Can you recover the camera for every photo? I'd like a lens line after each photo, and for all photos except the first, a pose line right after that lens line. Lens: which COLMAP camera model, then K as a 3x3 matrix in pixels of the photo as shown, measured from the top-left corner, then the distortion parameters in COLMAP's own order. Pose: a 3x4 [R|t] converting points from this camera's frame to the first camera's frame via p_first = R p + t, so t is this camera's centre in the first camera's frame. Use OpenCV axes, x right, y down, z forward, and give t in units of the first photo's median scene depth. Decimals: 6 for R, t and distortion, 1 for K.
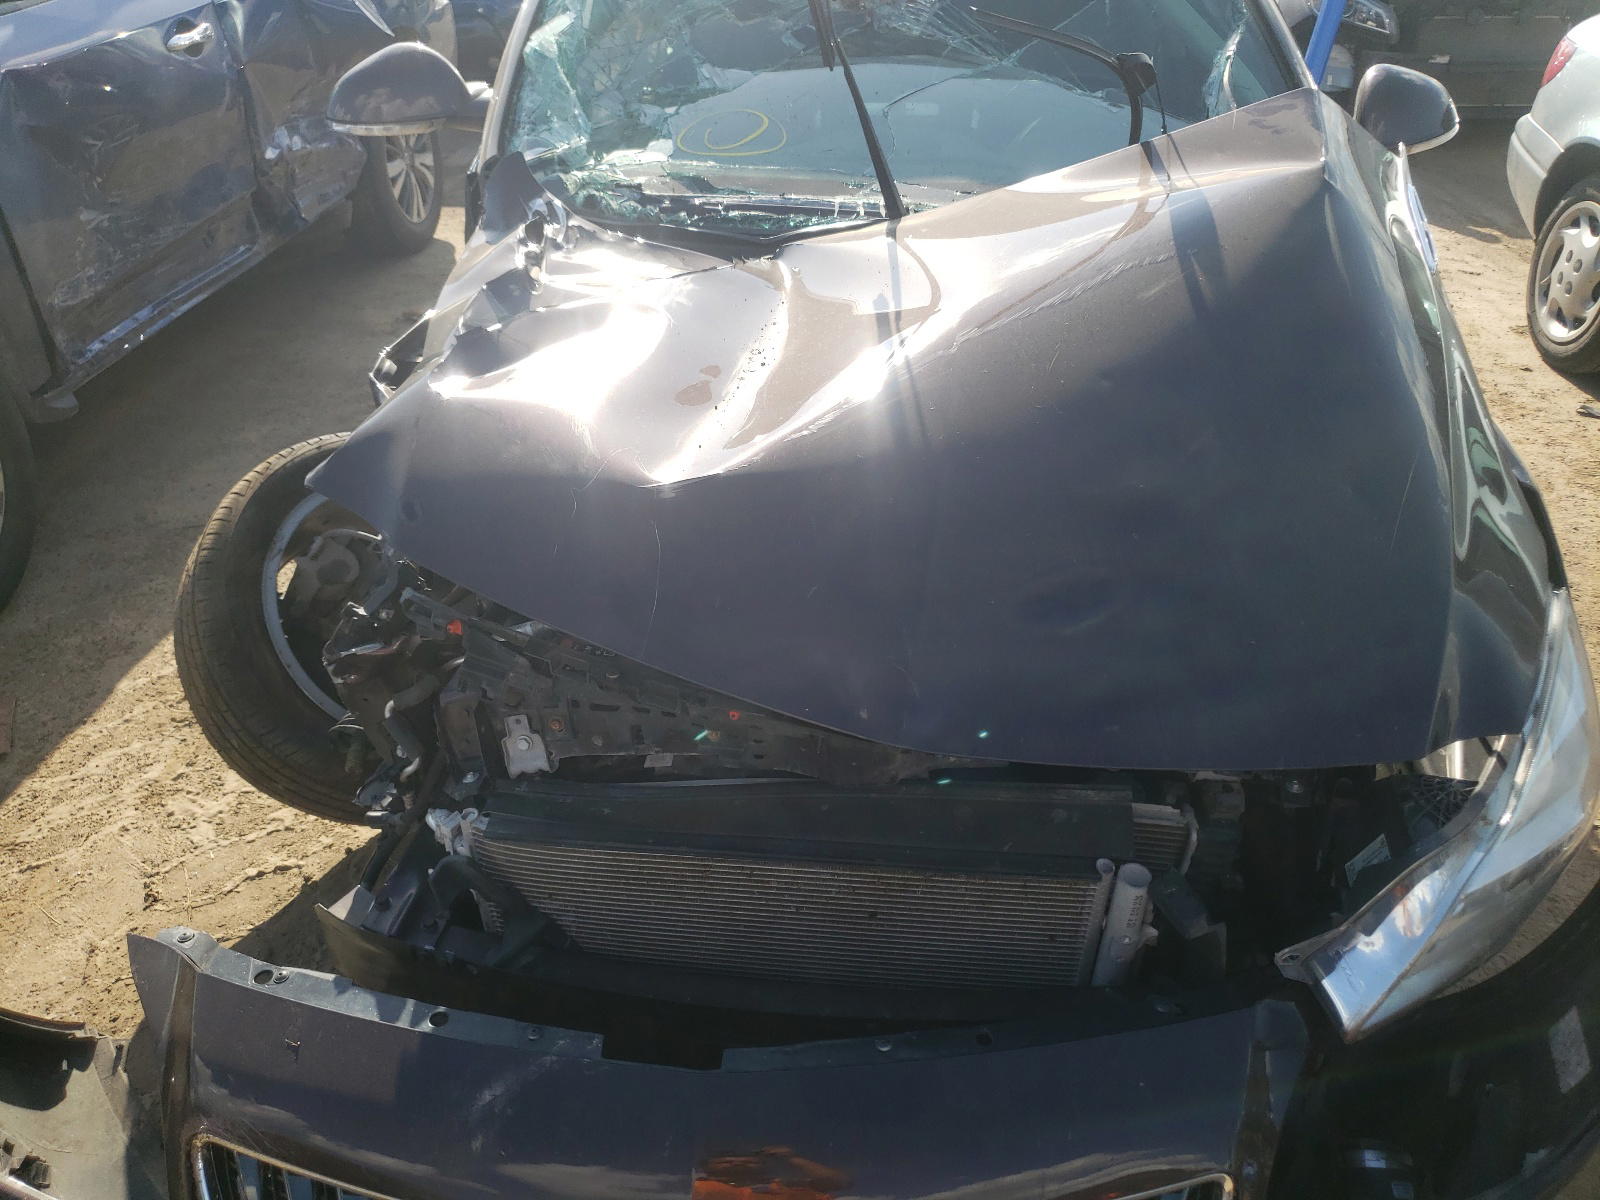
lens RADIAL K [[1266.9, 0, 834.4], [0, 1266.9, 606.1], [0, 0, 1]] dist [0.014757, -0.006533]
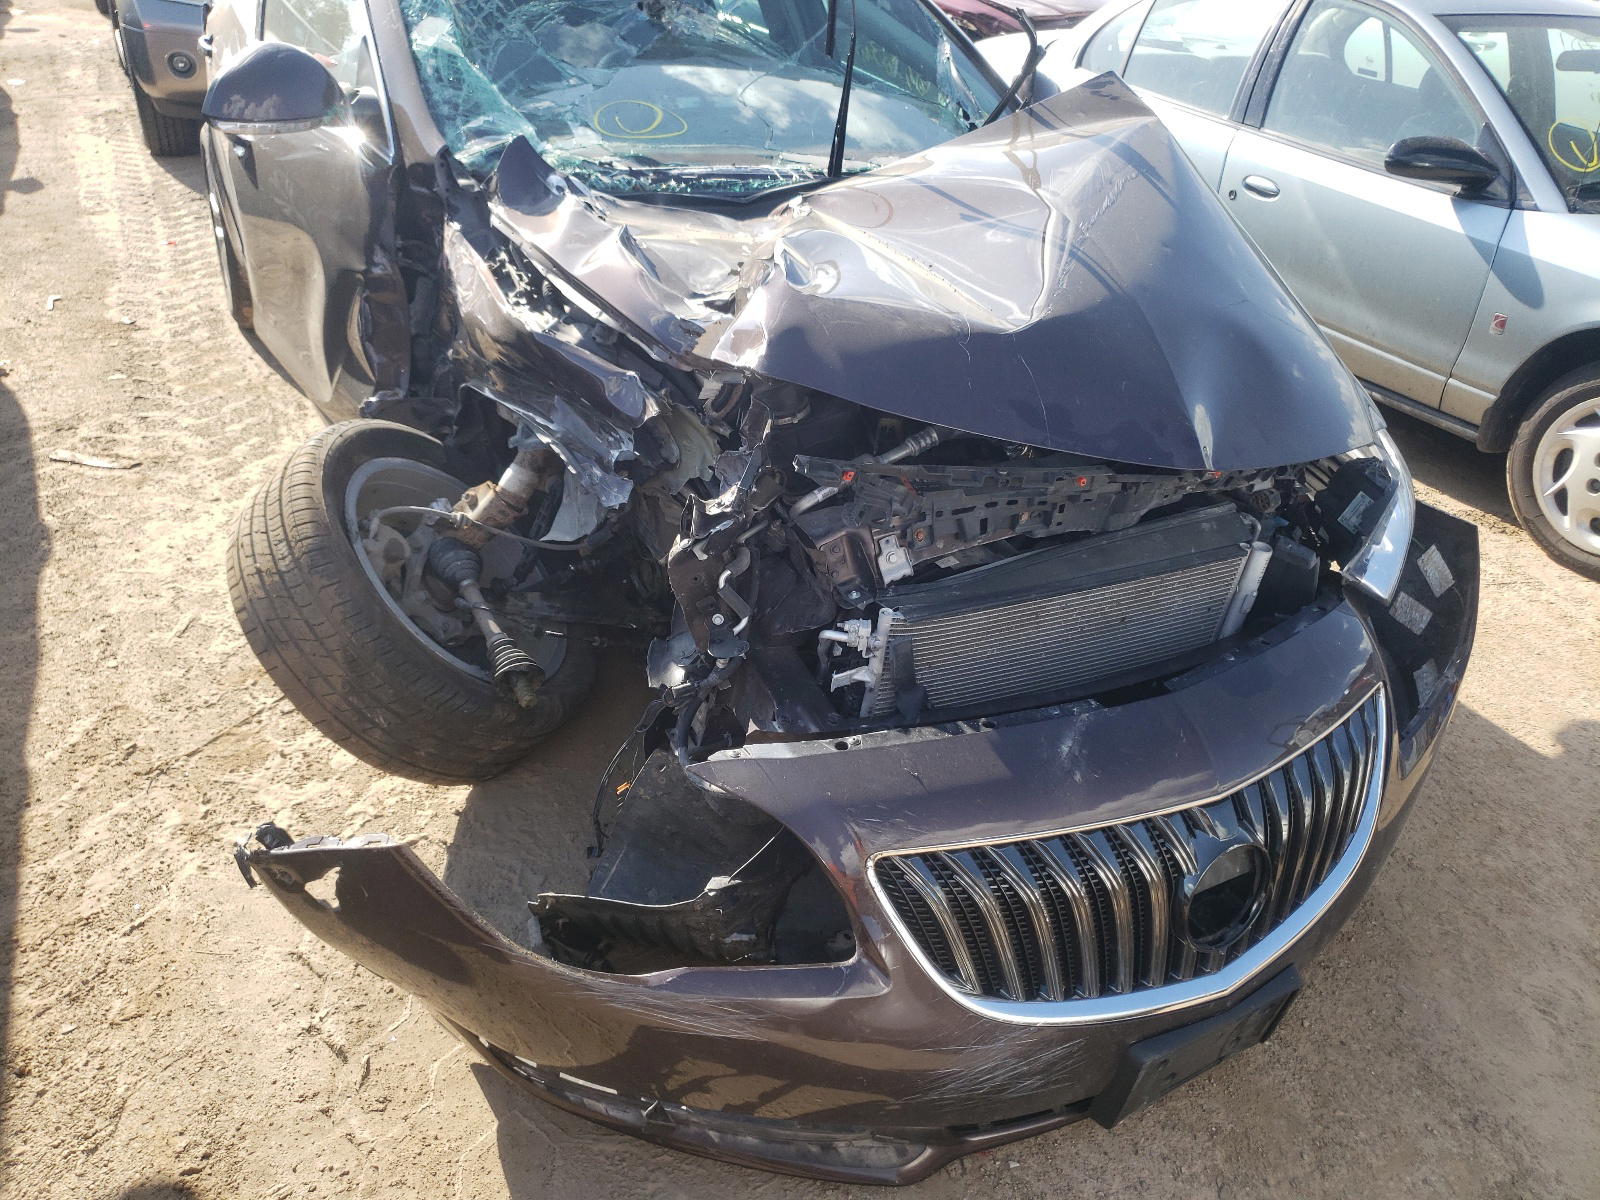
lens RADIAL K [[1266.9, 0, 834.4], [0, 1266.9, 606.1], [0, 0, 1]] dist [0.014757, -0.006533]
pose [[0.838353, -0.218269, 0.499523, -0.670308], [0.229345, 0.972521, 0.040036, 0.063245], [-0.494536, 0.080999, 0.865375, -0.072148]]
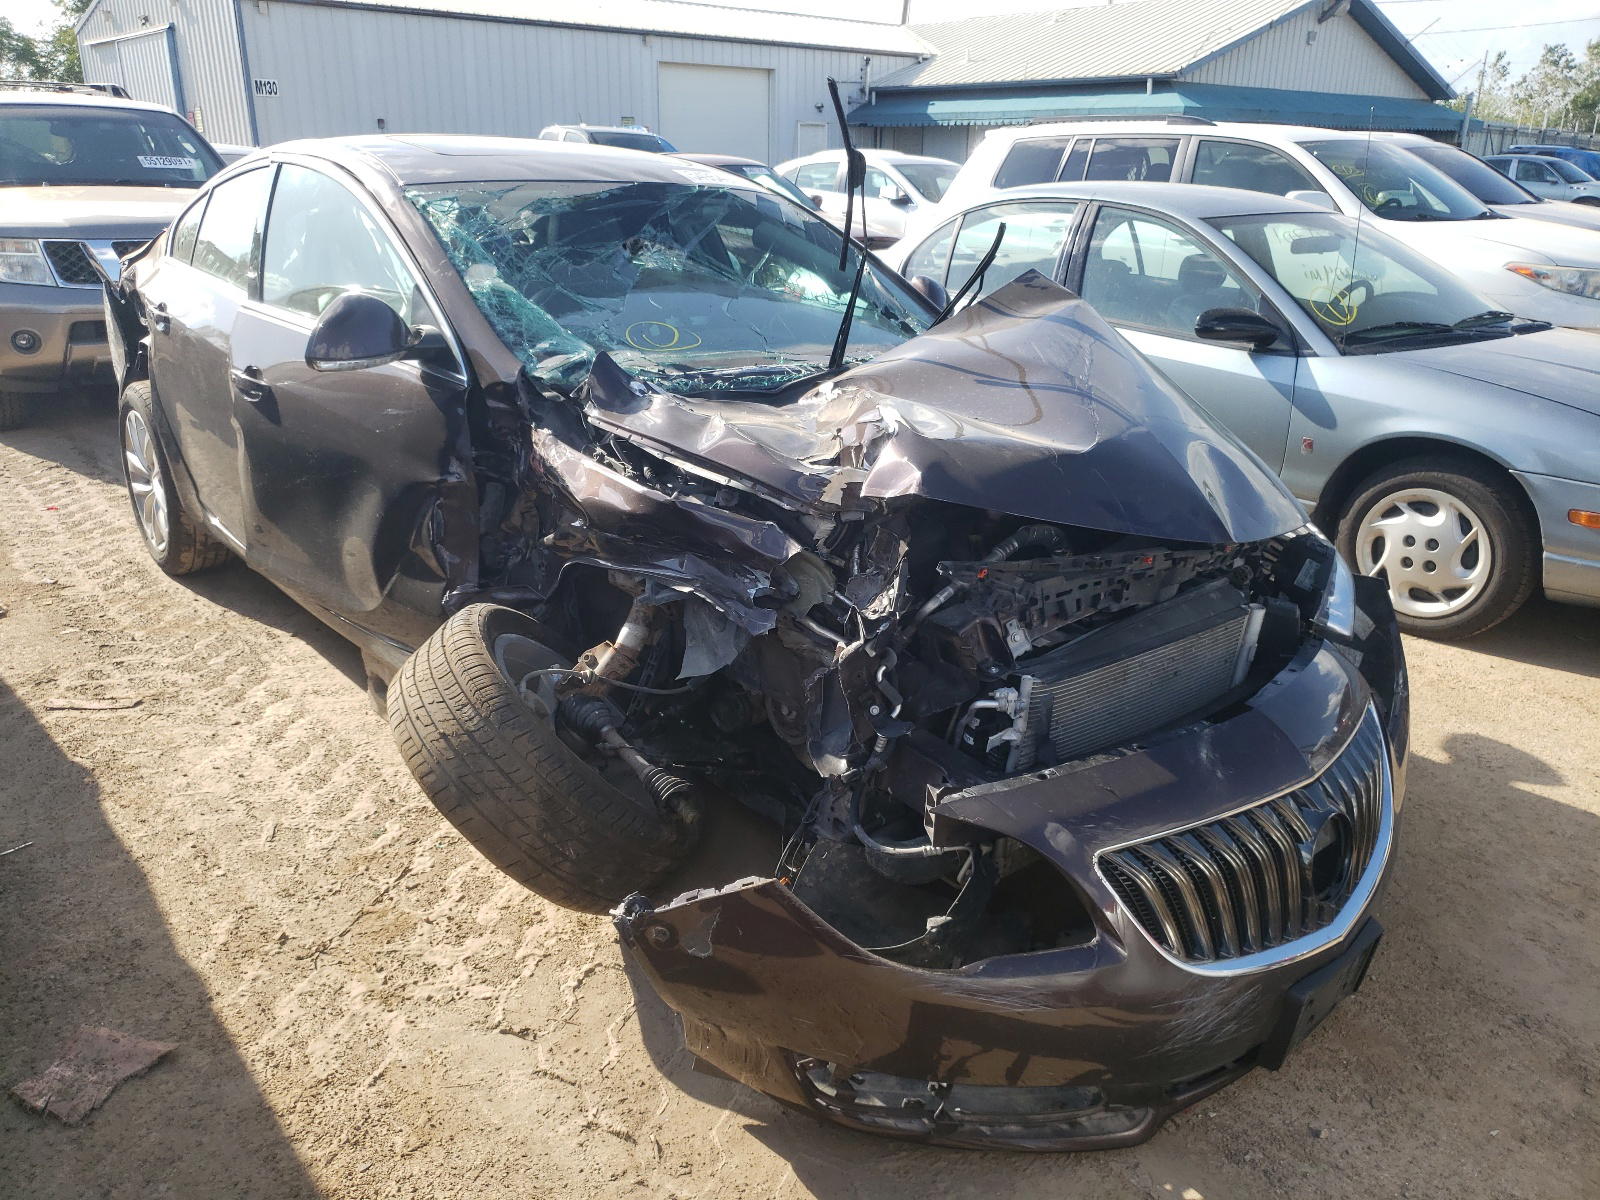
lens RADIAL K [[1266.9, 0, 834.4], [0, 1266.9, 606.1], [0, 0, 1]] dist [0.014757, -0.006533]
pose [[0.696201, -0.226909, 0.681040, -1.054544], [0.362753, 0.929886, -0.061010, 0.059246], [-0.619446, 0.289525, 0.729700, -0.041347]]
